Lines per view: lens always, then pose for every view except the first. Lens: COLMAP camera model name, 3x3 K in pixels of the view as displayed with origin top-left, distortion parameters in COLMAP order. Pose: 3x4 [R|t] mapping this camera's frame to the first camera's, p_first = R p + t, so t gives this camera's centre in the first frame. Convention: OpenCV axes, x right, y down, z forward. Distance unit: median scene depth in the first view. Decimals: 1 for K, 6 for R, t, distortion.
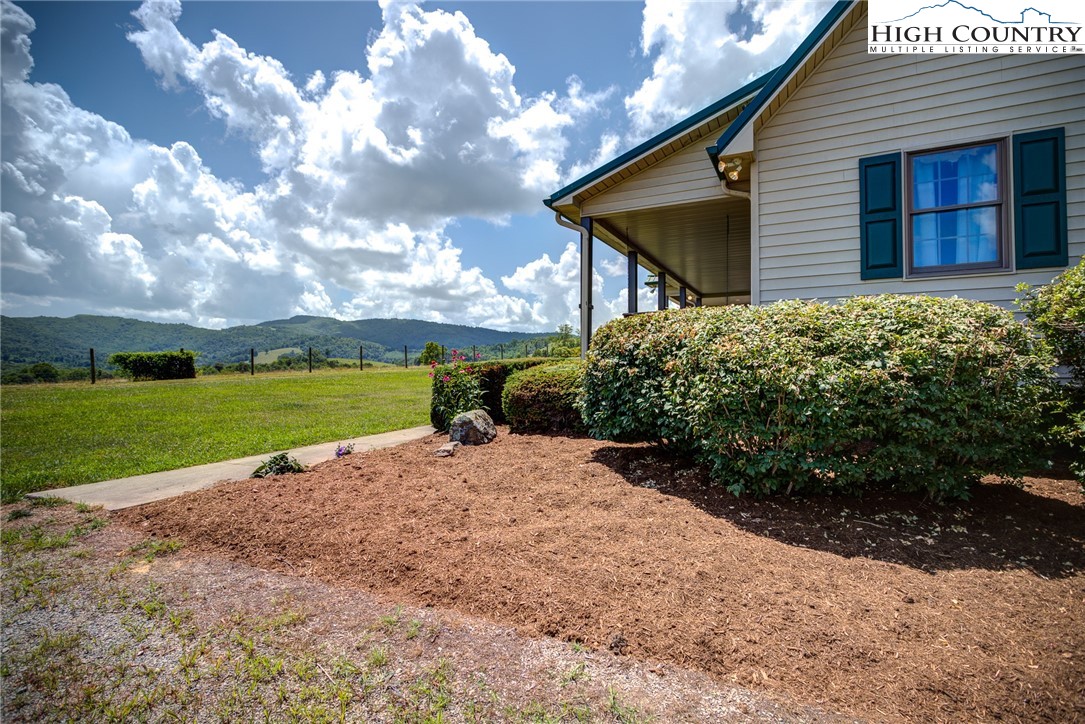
lens RADIAL K [[525.7, 0, 538.8], [0, 525.7, 364.9], [0, 0, 1]] dist [-0.001020, 0.001593]
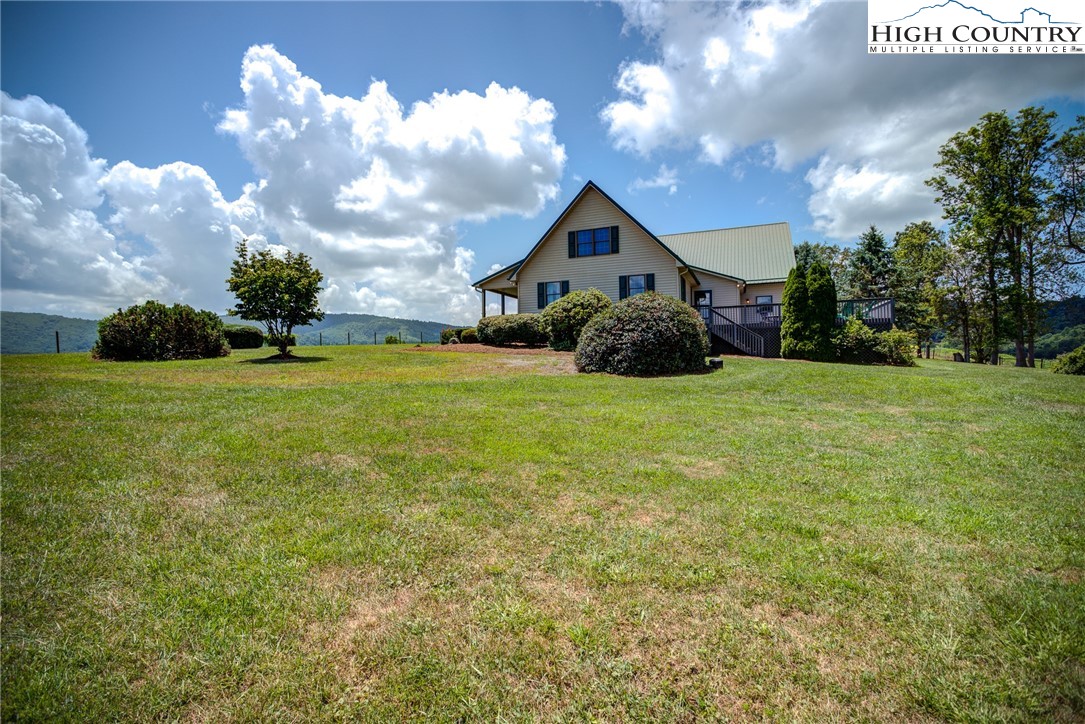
lens RADIAL K [[525.7, 0, 538.8], [0, 525.7, 364.9], [0, 0, 1]] dist [-0.001020, 0.001593]
pose [[0.993673, -0.018034, 0.110854, 0.088924], [0.016661, 0.999773, 0.013297, 0.265820], [-0.111068, -0.011366, 0.993748, -3.539441]]
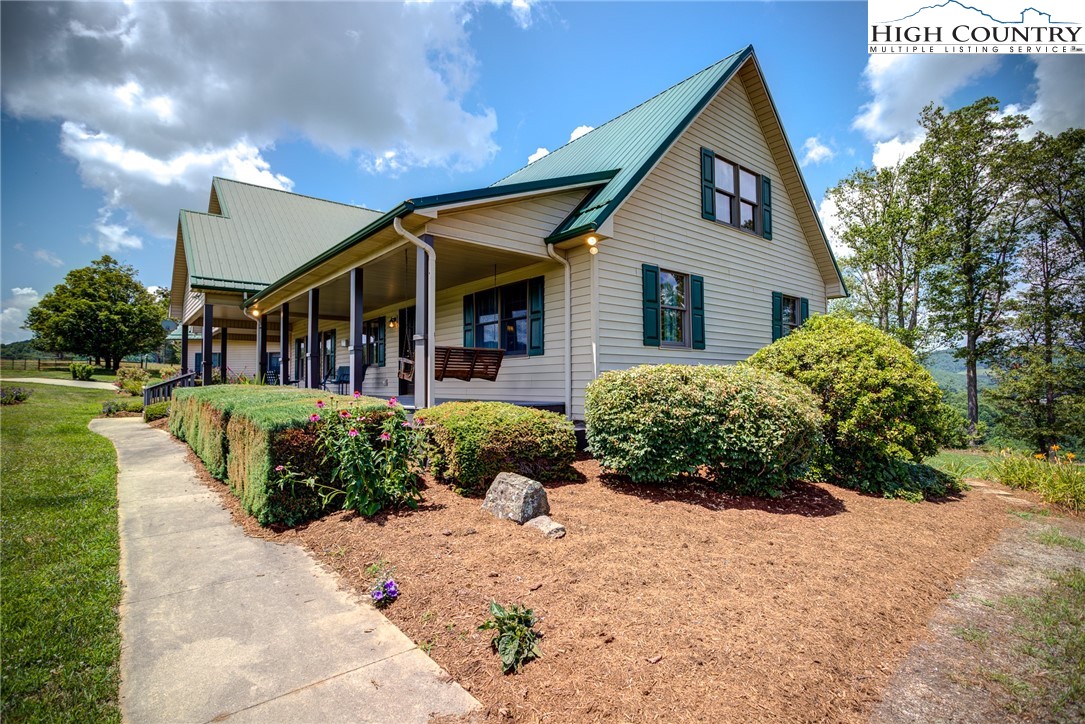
lens RADIAL K [[525.7, 0, 538.8], [0, 525.7, 364.9], [0, 0, 1]] dist [-0.001020, 0.001593]
pose [[0.414395, 0.034601, 0.909439, -0.840953], [-0.009715, 0.999388, -0.033596, -0.052225], [-0.910045, 0.005086, 0.414478, 0.642888]]
